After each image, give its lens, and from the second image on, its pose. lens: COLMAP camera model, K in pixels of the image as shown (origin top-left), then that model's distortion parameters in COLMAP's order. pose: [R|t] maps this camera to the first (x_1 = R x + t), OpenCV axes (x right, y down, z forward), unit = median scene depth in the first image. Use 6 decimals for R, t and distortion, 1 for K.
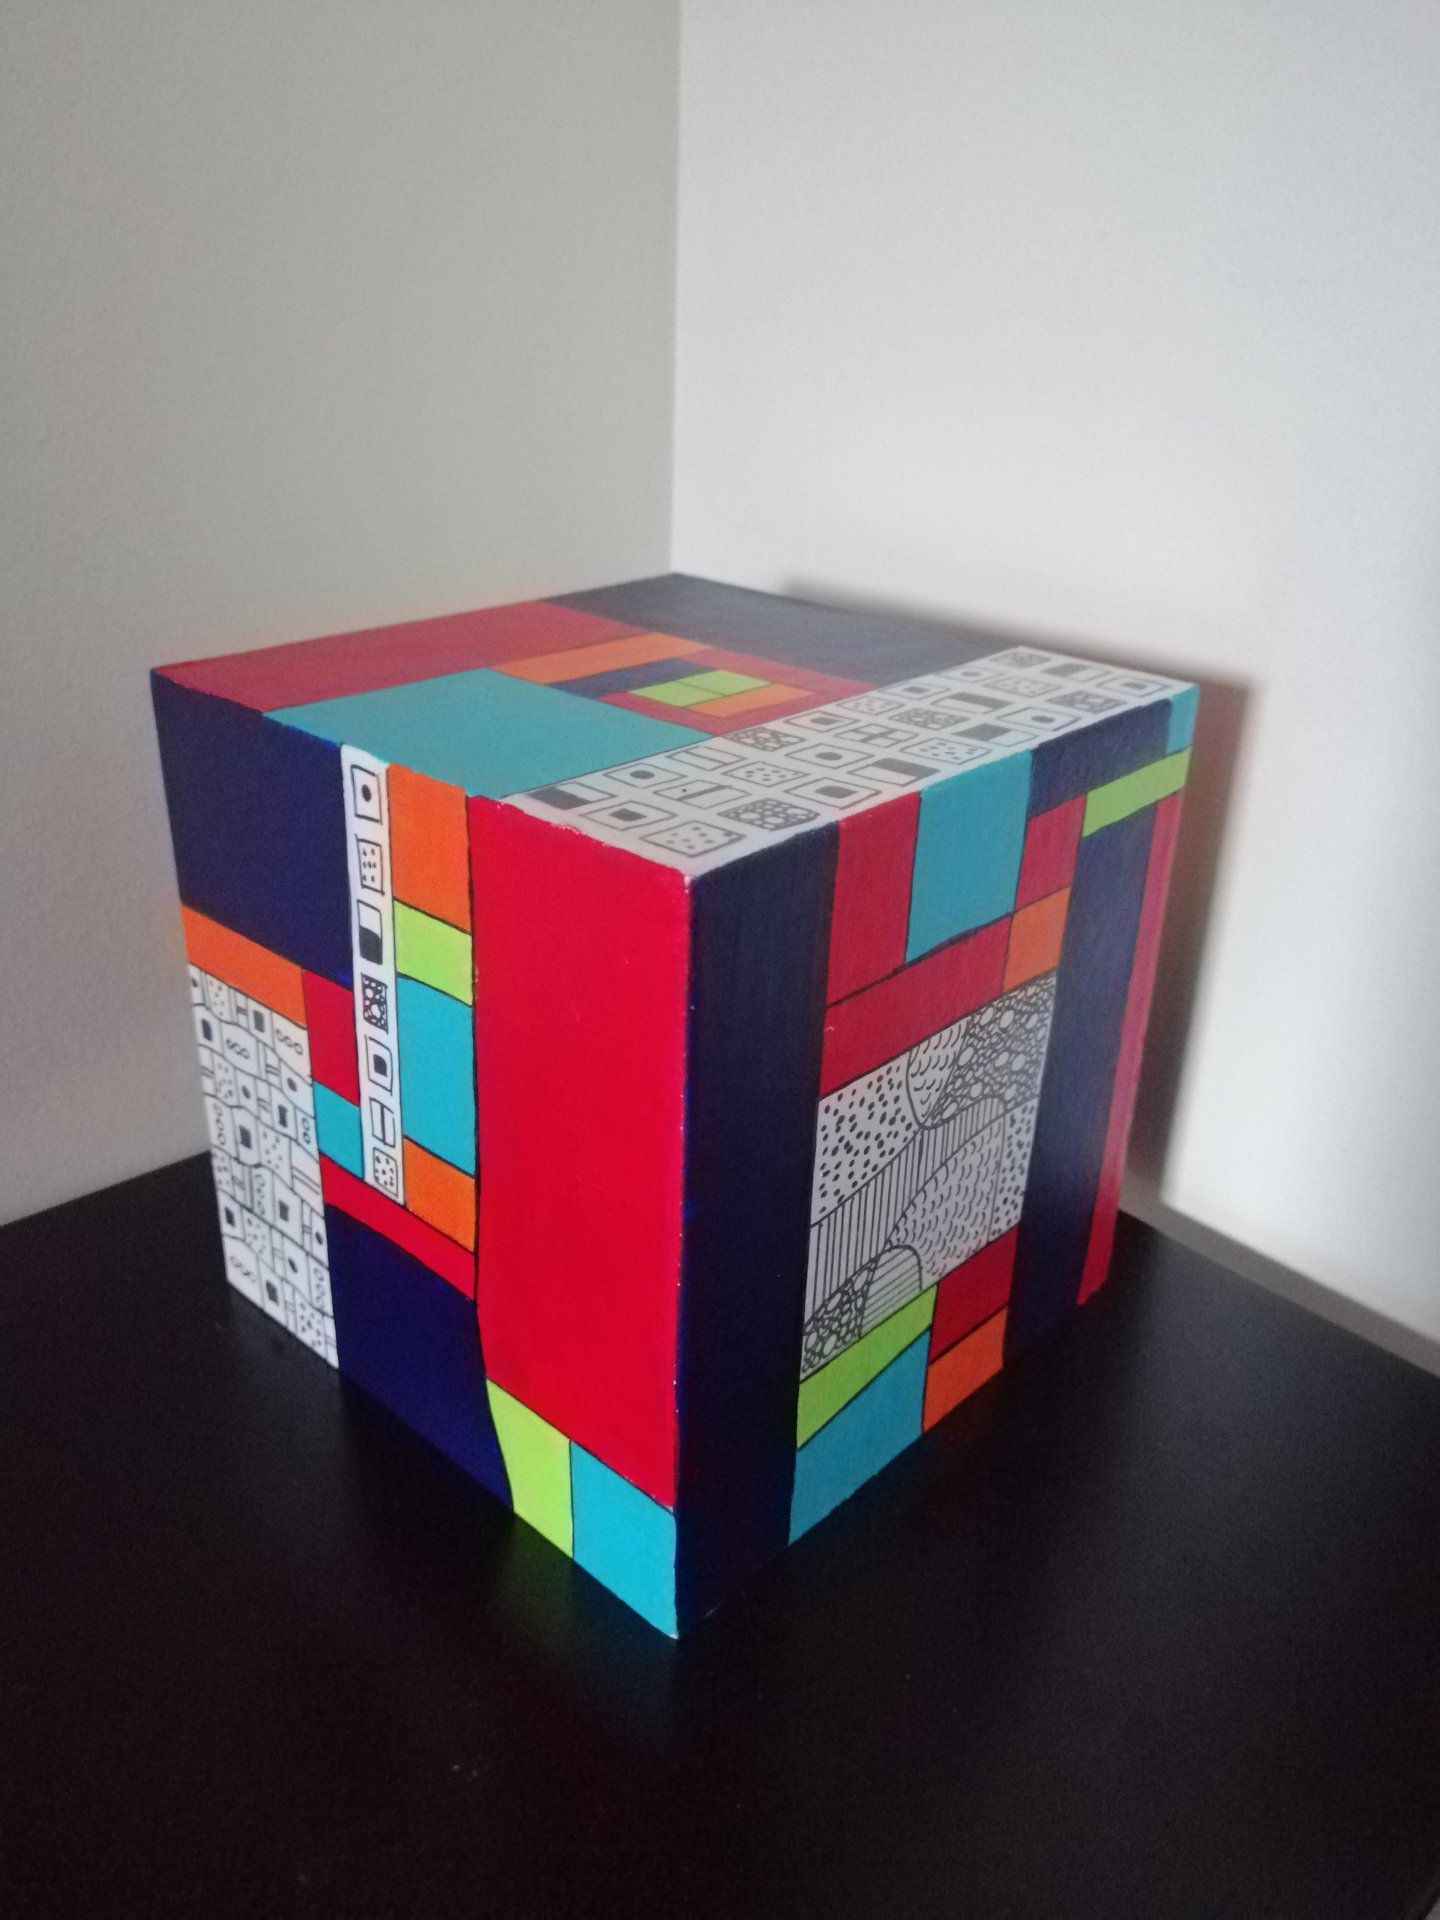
lens RADIAL K [[1566.4, 0, 720.0], [0, 1566.4, 960.0], [0, 0, 1]] dist [-0.003122, -0.001966]
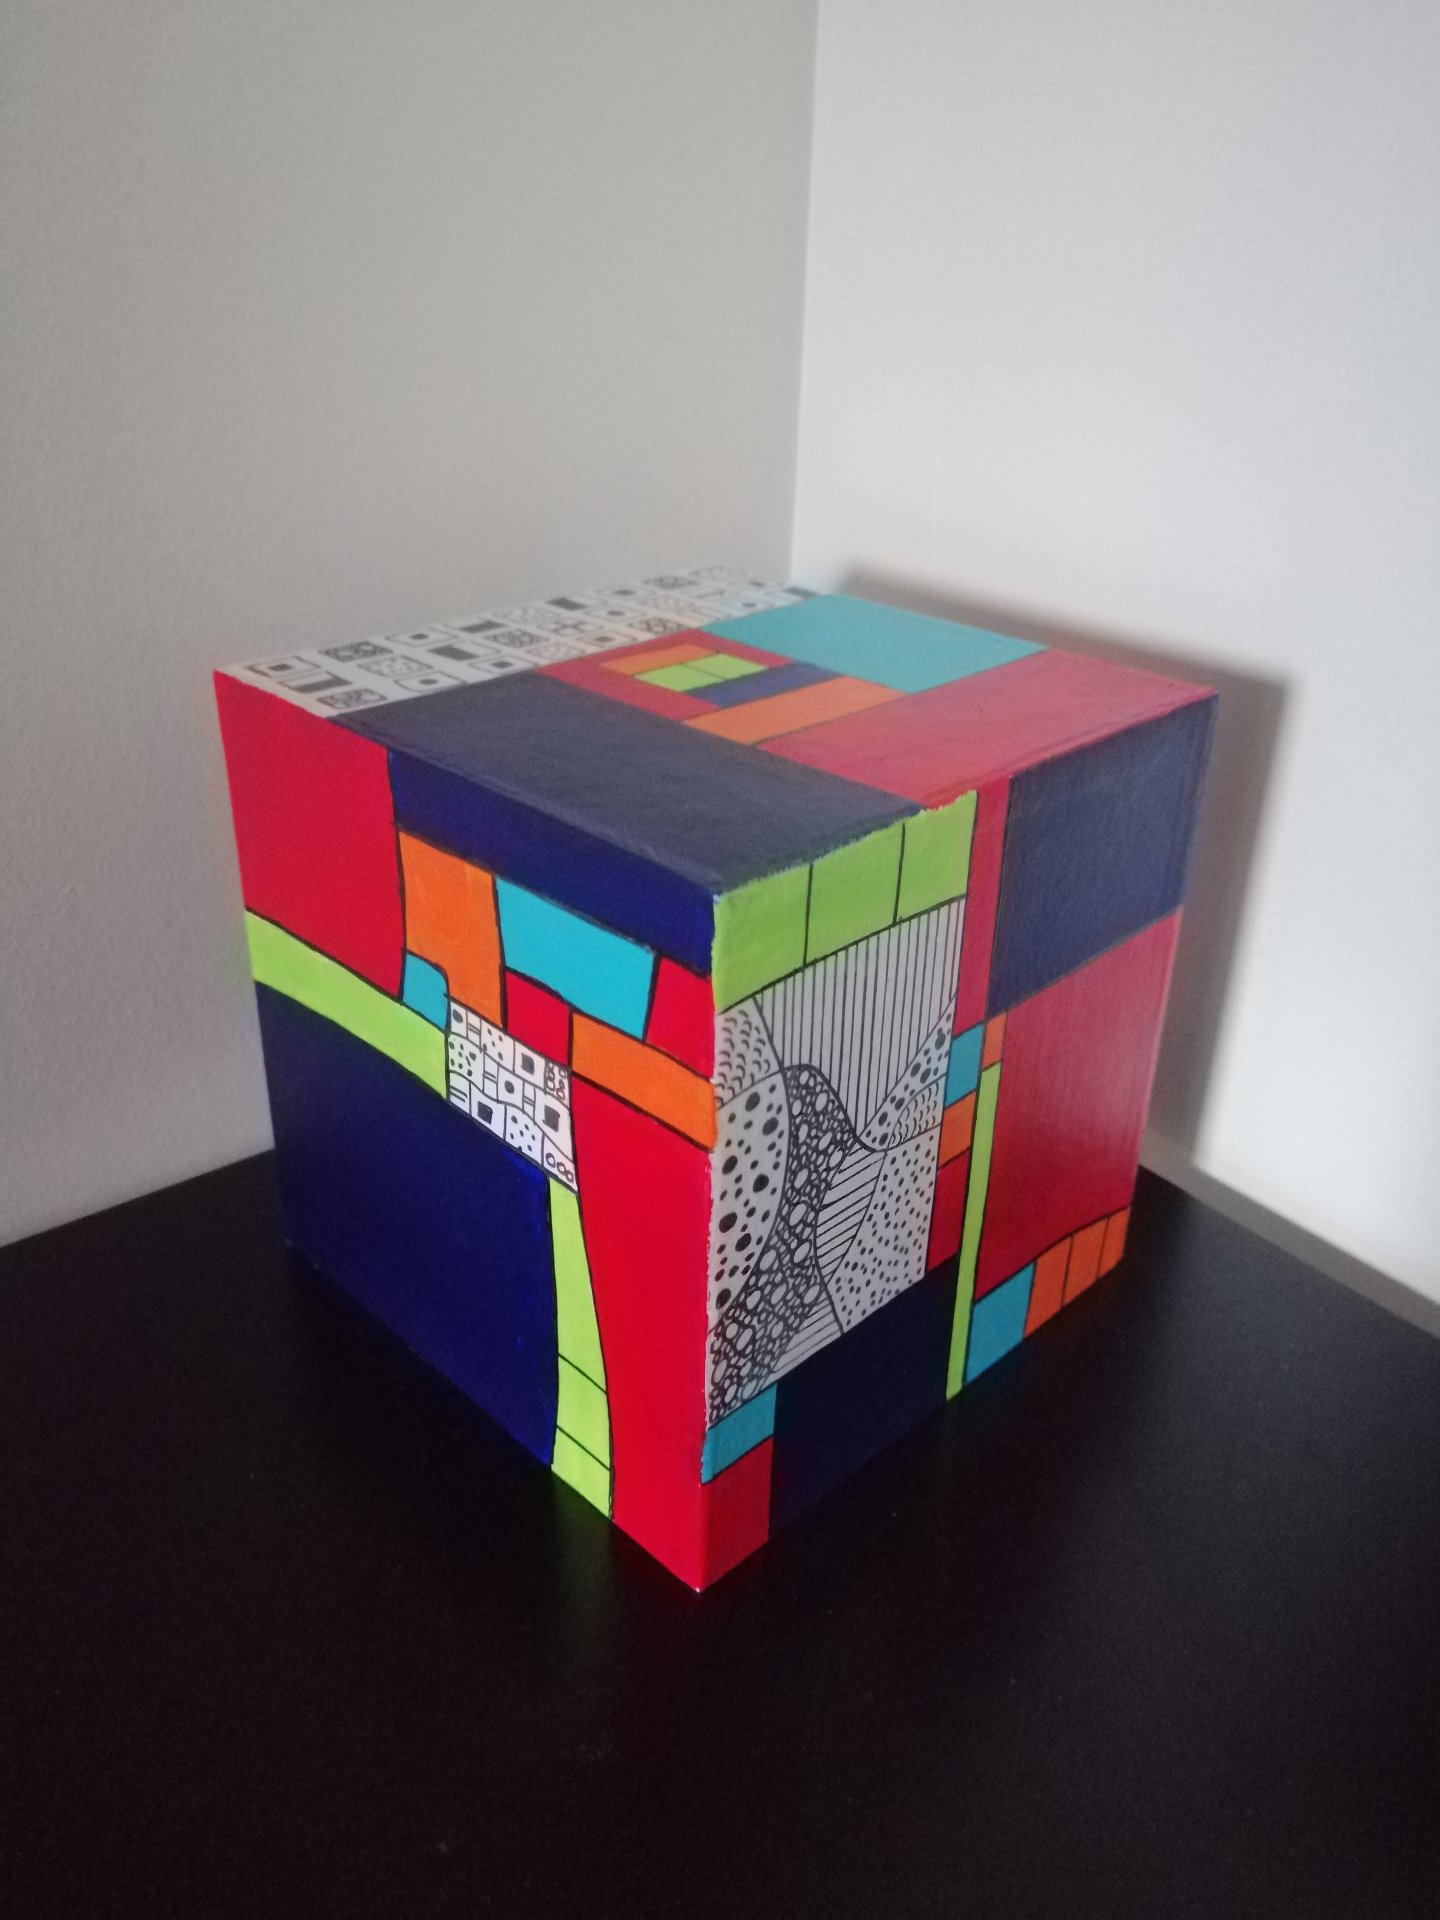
lens RADIAL K [[1523.6, 0, 720.0], [0, 1523.6, 960.0], [0, 0, 1]] dist [0.045240, -0.003442]
pose [[-0.998205, -0.058733, 0.011706, -0.054163], [-0.025981, 0.600800, 0.798977, -0.992711], [-0.053959, 0.797239, -0.601248, 1.982109]]
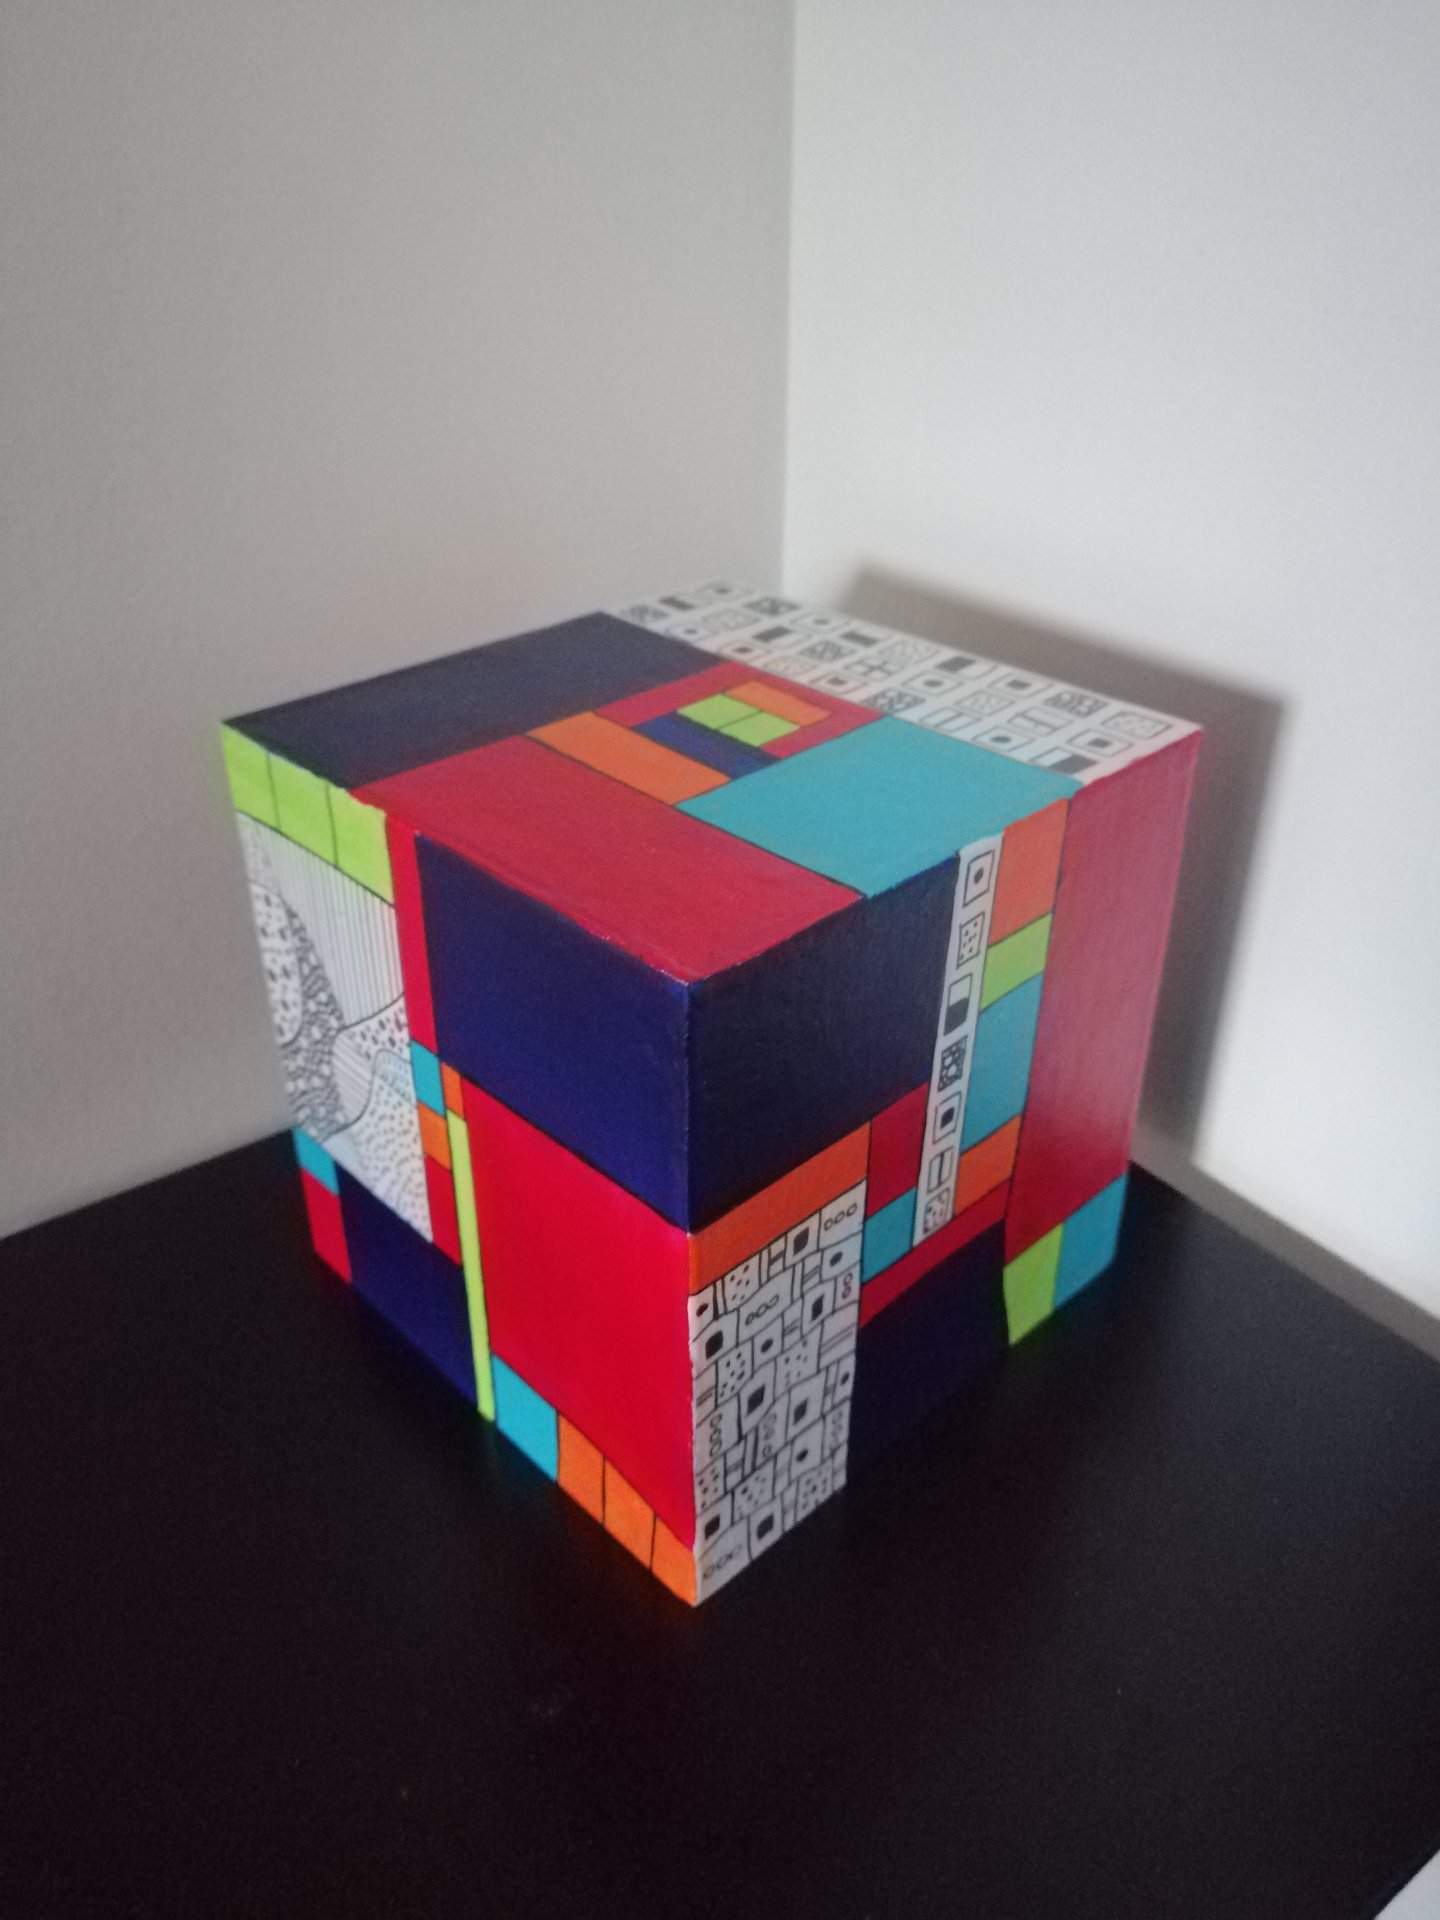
lens RADIAL K [[1523.6, 0, 720.0], [0, 1523.6, 960.0], [0, 0, 1]] dist [0.045240, -0.003442]
pose [[0.054590, -0.535610, 0.842699, -1.108272], [0.427734, 0.775146, 0.464965, -0.602833], [-0.902255, 0.335068, 0.271414, 0.861042]]
